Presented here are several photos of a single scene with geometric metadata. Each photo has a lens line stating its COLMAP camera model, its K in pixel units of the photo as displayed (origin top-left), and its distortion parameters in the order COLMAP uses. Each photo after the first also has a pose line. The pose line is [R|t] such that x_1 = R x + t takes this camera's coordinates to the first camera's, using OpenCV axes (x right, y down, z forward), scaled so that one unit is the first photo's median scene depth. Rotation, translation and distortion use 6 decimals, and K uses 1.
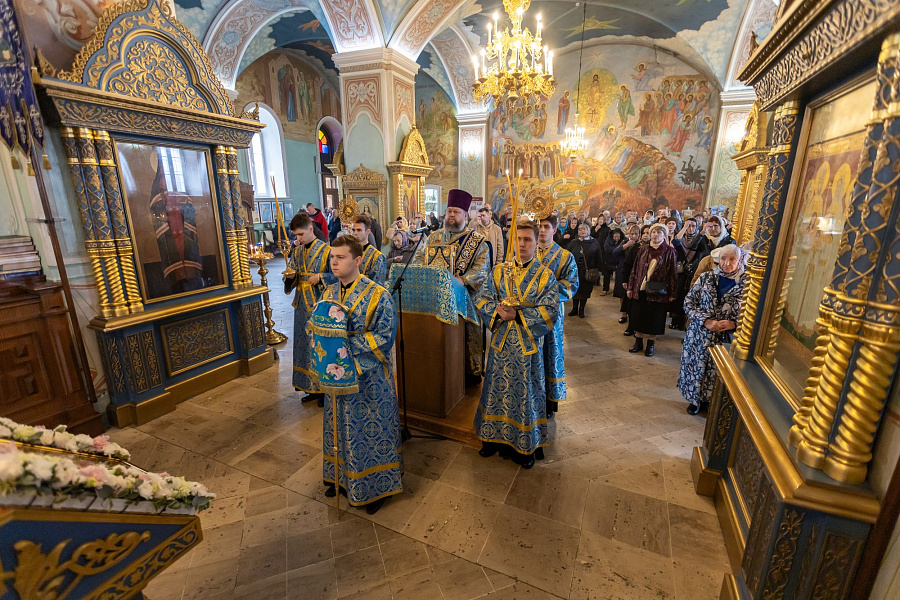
lens RADIAL K [[405.2, 0, 449.0], [0, 405.2, 304.8], [0, 0, 1]] dist [0.007646, -0.001447]
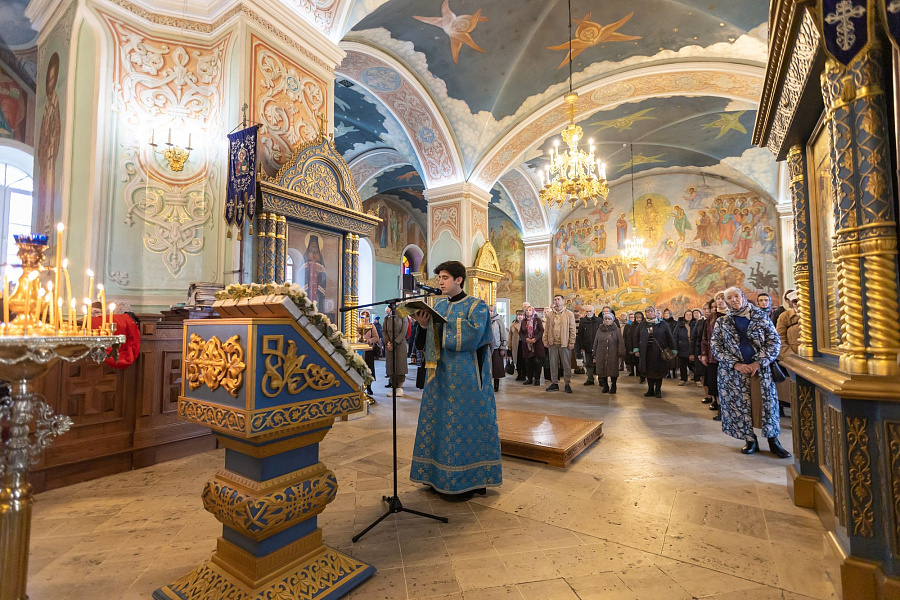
lens RADIAL K [[404.6, 0, 449.8], [0, 404.6, 302.3], [0, 0, 1]] dist [0.006505, -0.000307]
pose [[0.987640, -0.015115, -0.156008, -0.014138], [-0.034728, 0.949499, -0.311842, 0.099128], [0.152843, 0.313405, 0.937239, -0.055645]]
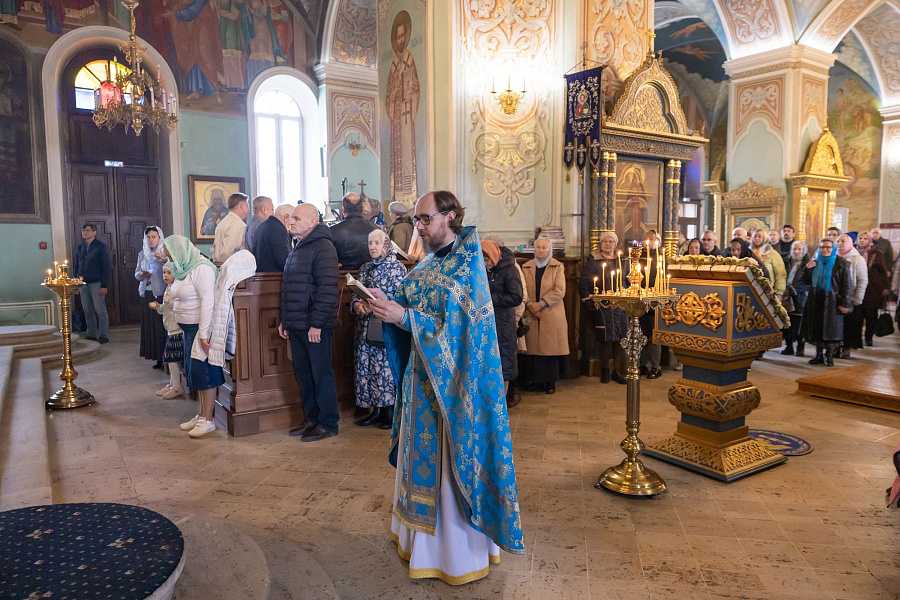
lens RADIAL K [[623.7, 0, 458.0], [0, 623.7, 301.8], [0, 0, 1]] dist [0.001787, 0.003980]
pose [[0.857913, 0.040597, -0.512189, -0.064271], [-0.124551, 0.983572, -0.130661, 0.143072], [0.498470, 0.175890, 0.848876, -0.338539]]
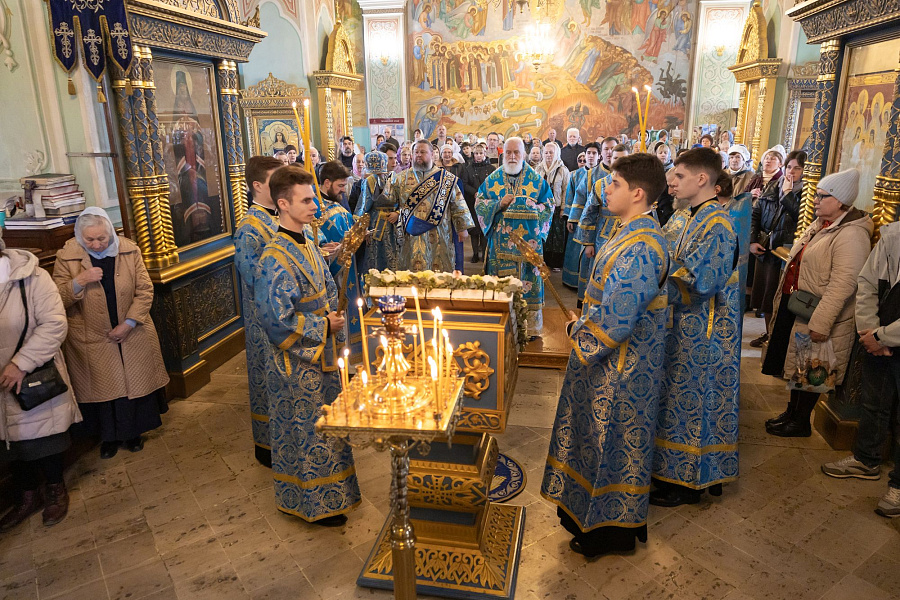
lens RADIAL K [[633.9, 0, 451.9], [0, 633.9, 301.4], [0, 0, 1]] dist [-0.000681, 0.003610]
pose [[0.968710, -0.082688, 0.234017, -0.197734], [0.077065, 0.996477, 0.033091, 0.036897], [-0.235929, -0.014021, 0.971669, -0.152963]]
